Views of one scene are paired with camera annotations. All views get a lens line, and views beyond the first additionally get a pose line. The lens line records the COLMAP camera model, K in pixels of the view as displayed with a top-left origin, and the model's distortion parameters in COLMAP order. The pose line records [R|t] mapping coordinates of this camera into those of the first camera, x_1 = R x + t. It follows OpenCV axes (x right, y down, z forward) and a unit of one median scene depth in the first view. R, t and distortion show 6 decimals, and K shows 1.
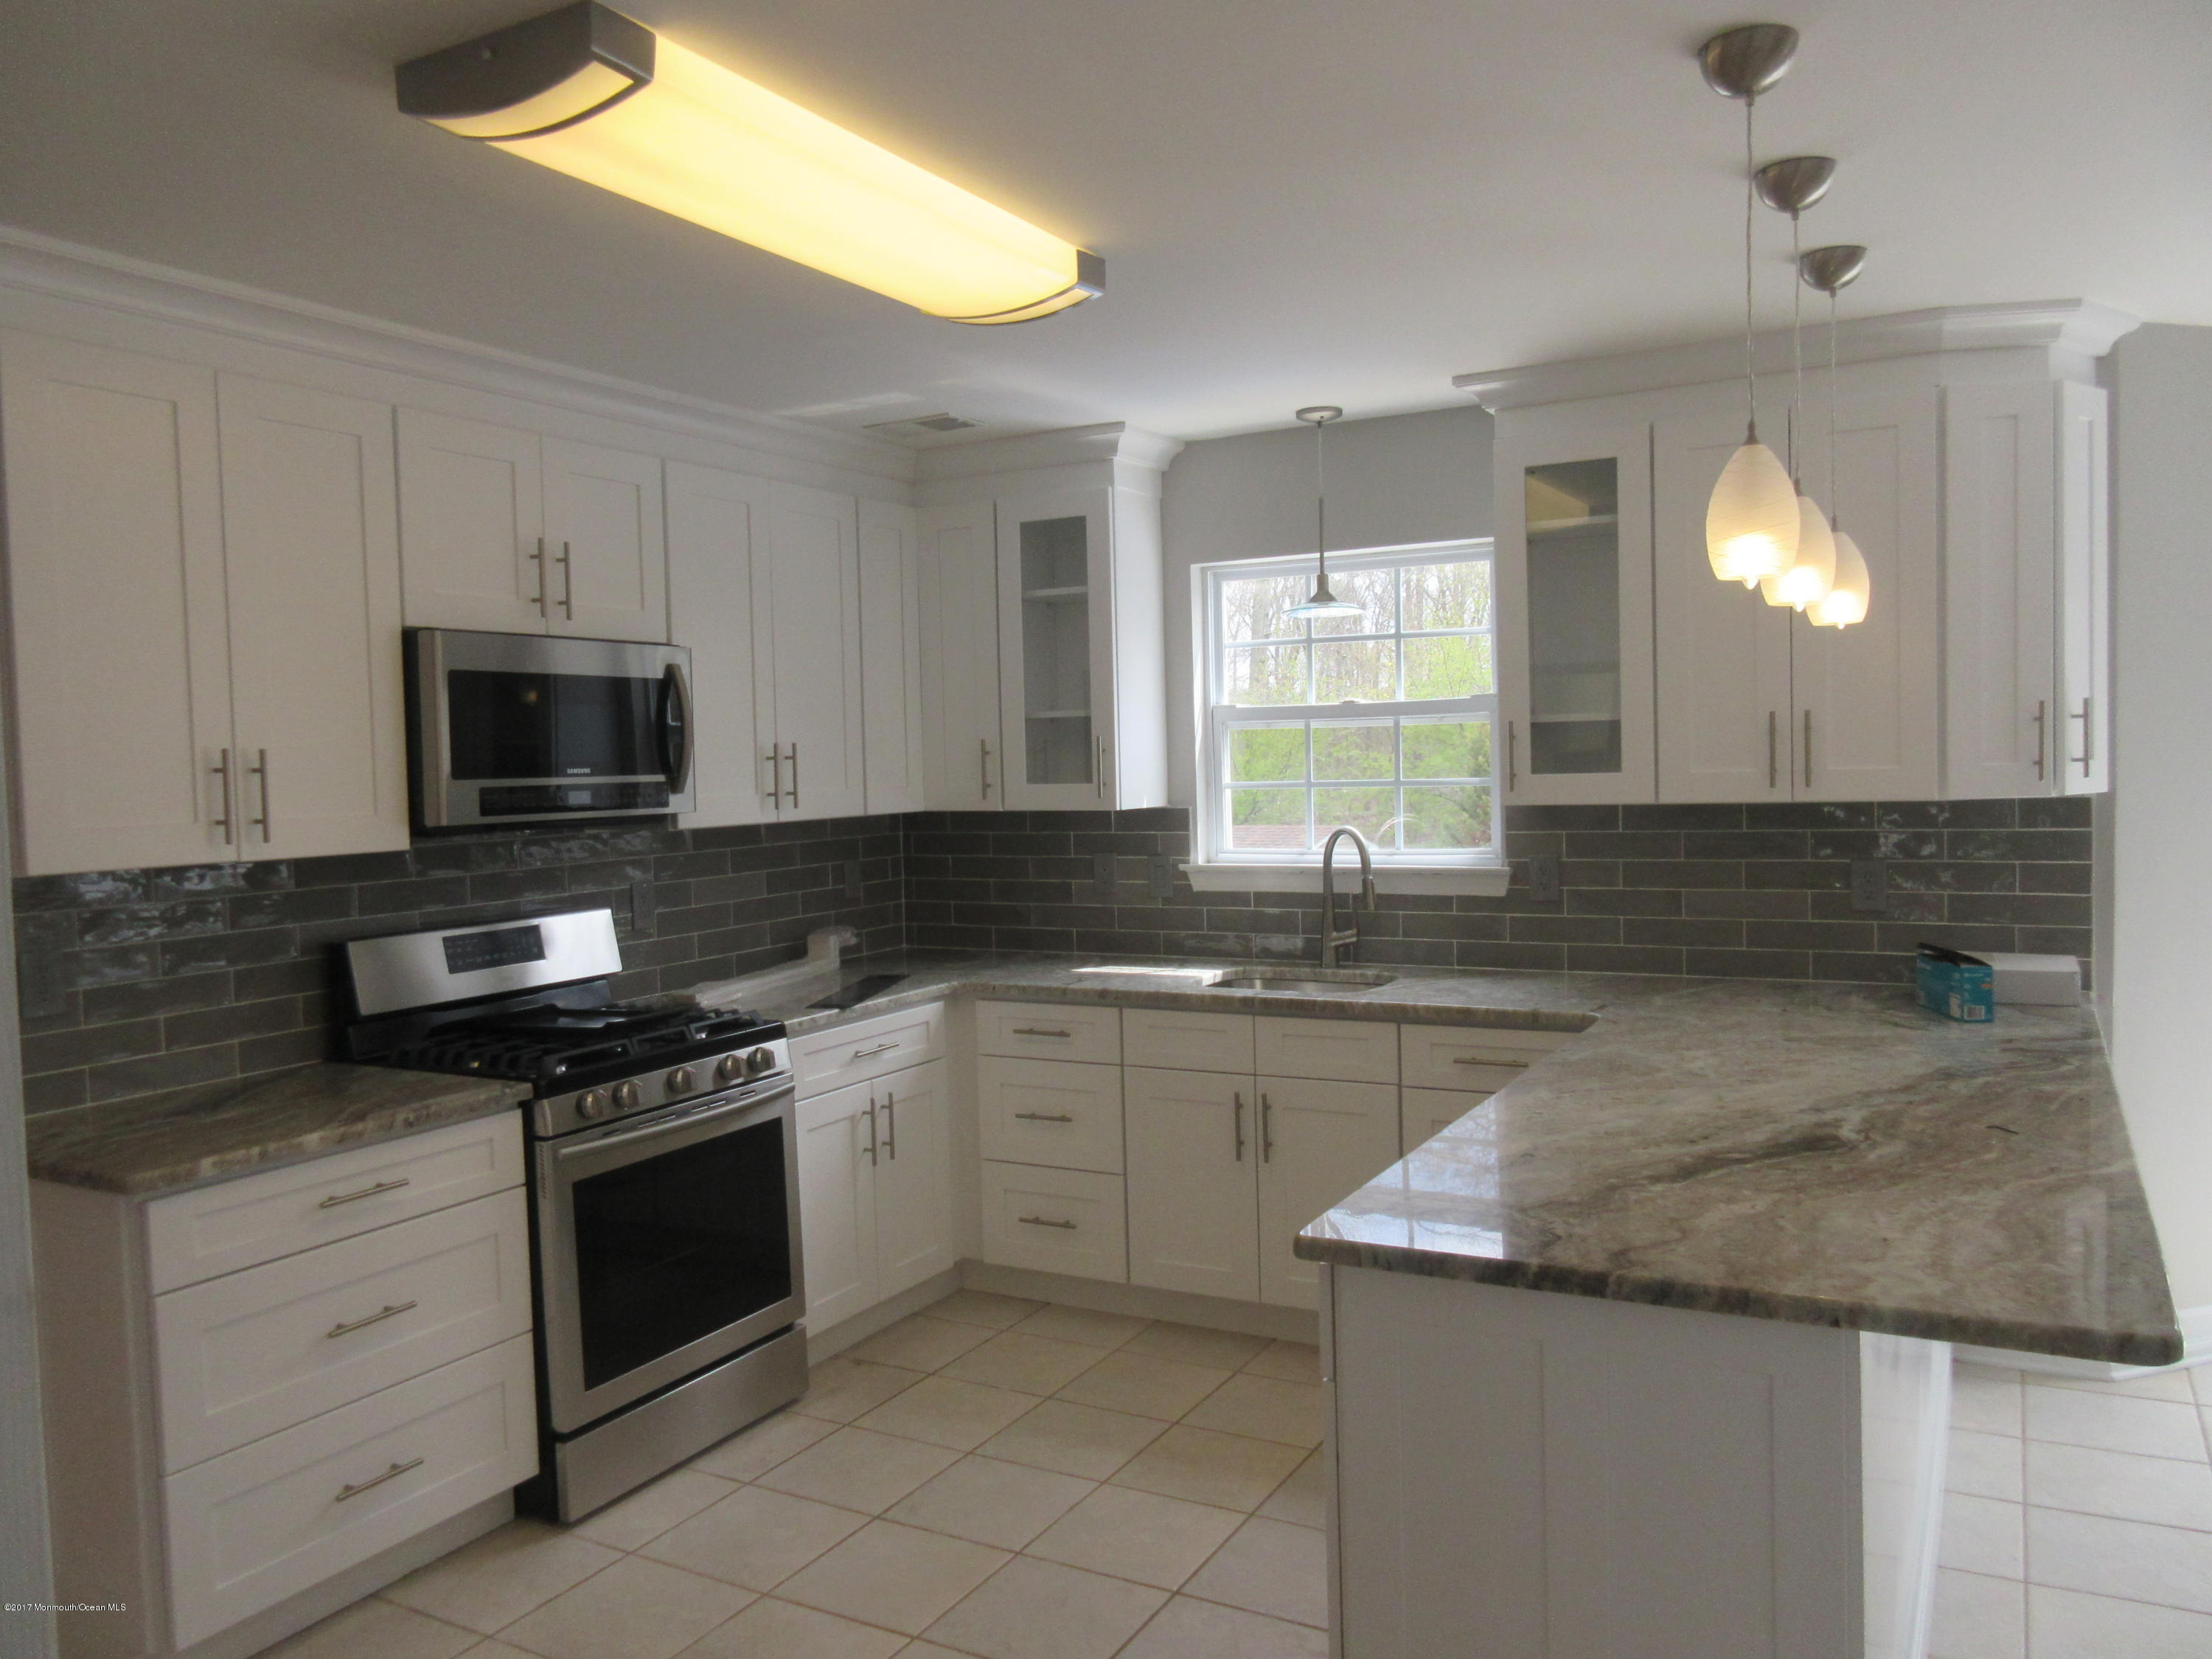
lens RADIAL K [[1650.5, 0, 1106.0], [0, 1650.5, 829.5], [0, 0, 1]] dist [-0.009740, -0.004934]
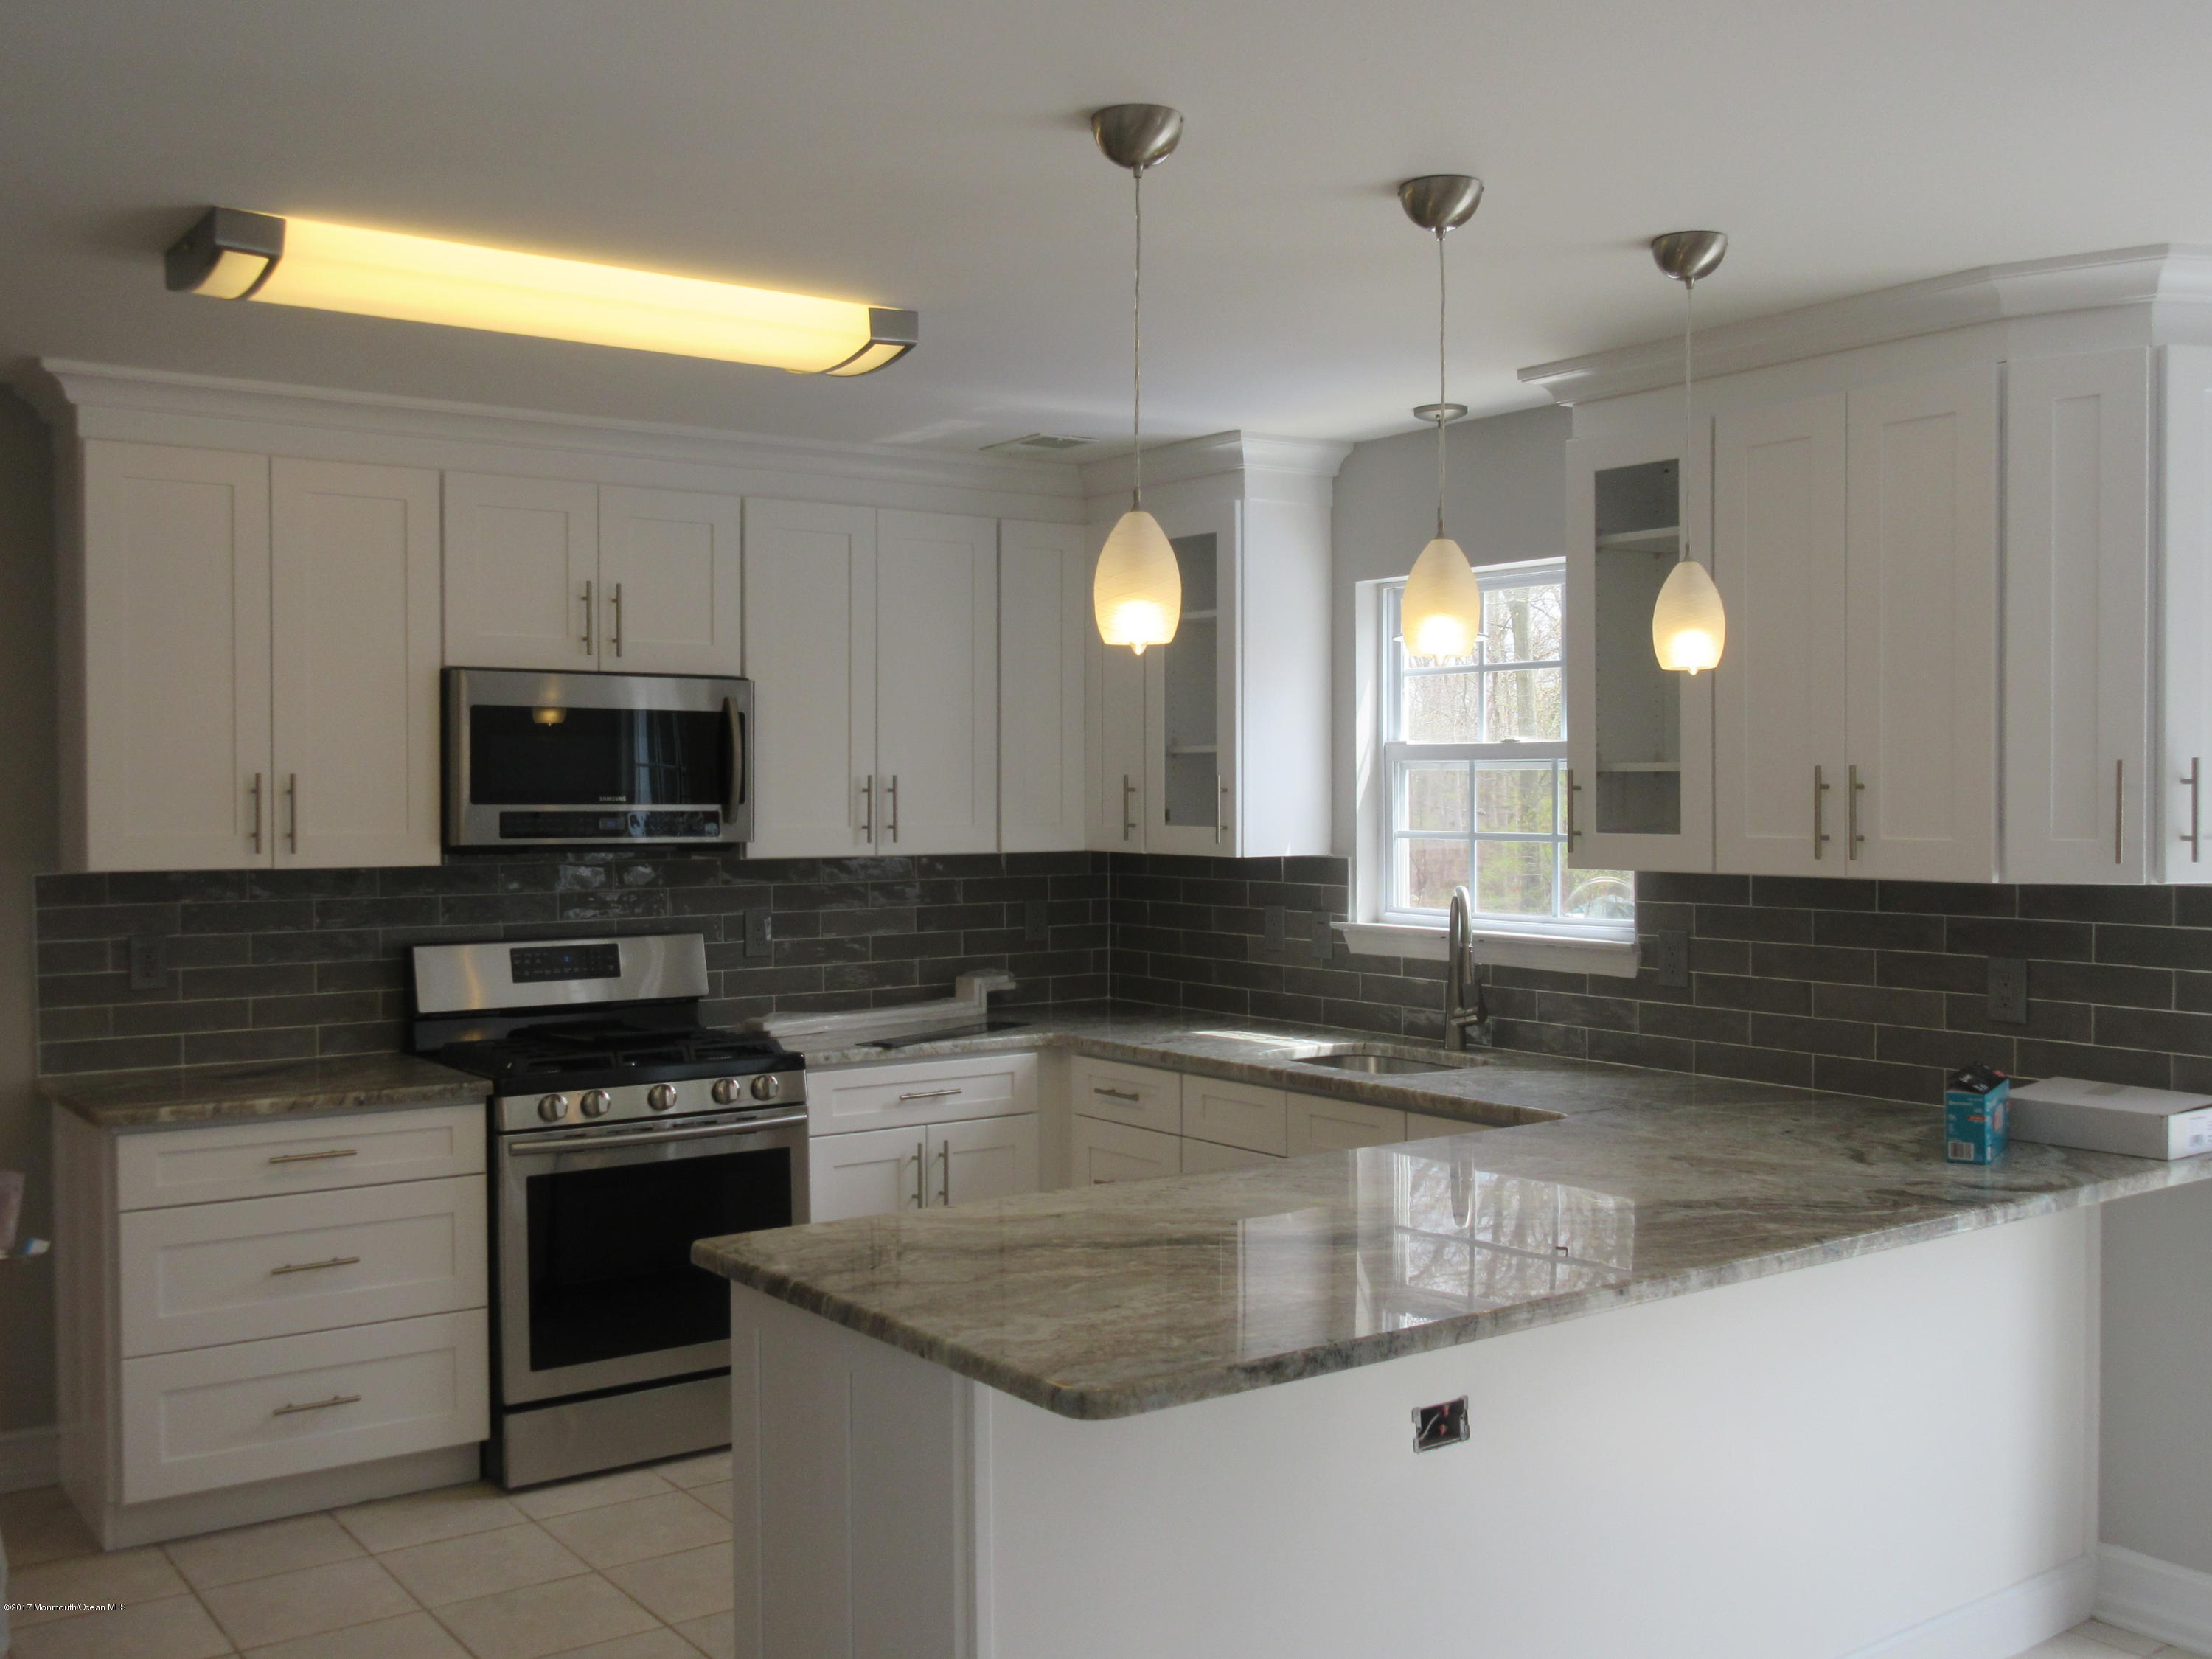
lens RADIAL K [[2126.3, 0, 1106.0], [0, 2126.3, 829.5], [0, 0, 1]] dist [-0.023625, -0.004708]
pose [[0.904106, 0.033521, -0.425991, 0.503160], [-0.041699, 0.999081, -0.009884, -0.014316], [0.425269, 0.026700, 0.904673, -0.092669]]
